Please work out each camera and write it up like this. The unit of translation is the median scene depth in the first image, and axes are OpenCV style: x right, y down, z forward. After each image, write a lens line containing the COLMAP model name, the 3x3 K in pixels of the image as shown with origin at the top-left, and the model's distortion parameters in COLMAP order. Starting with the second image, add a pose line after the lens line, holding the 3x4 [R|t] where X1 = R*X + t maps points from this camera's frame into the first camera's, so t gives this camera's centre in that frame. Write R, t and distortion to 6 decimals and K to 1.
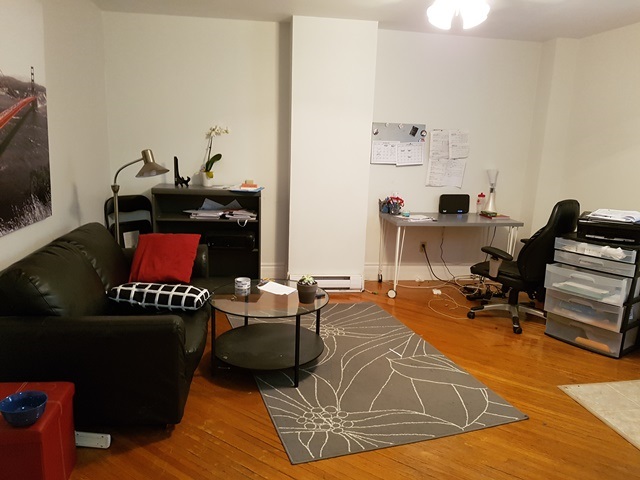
lens RADIAL K [[483.4, 0, 320.0], [0, 483.4, 240.0], [0, 0, 1]] dist [0.003420, -0.072075]
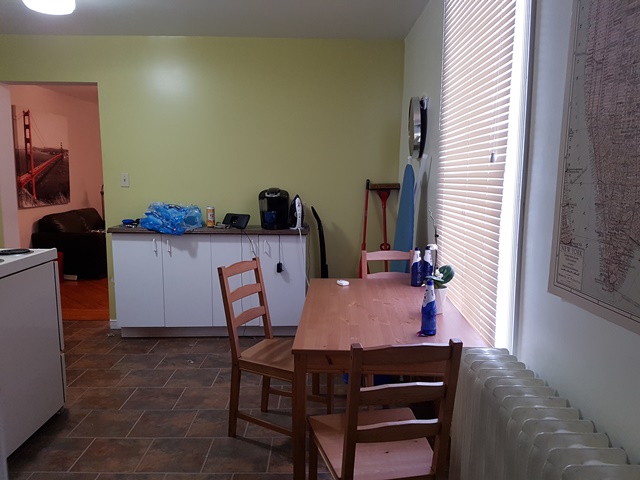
lens RADIAL K [[483.4, 0, 320.0], [0, 483.4, 240.0], [0, 0, 1]] dist [0.003420, -0.072075]
pose [[0.987685, 0.003558, -0.156417, 1.081242], [-0.013583, 0.997917, -0.063073, 0.279658], [0.155866, 0.064420, 0.985675, -1.193724]]
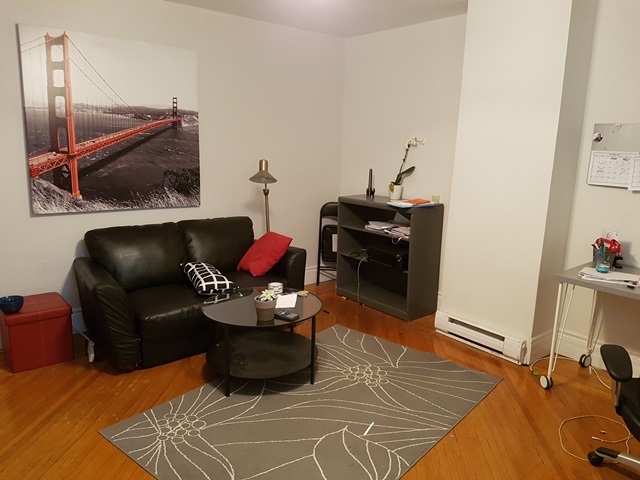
lens RADIAL K [[483.4, 0, 320.0], [0, 483.4, 240.0], [0, 0, 1]] dist [0.003420, -0.072075]
pose [[0.517056, 0.138030, -0.844749, 0.820055], [-0.177490, 0.982751, 0.051940, -0.089696], [0.837347, 0.123079, 0.532636, 0.591441]]
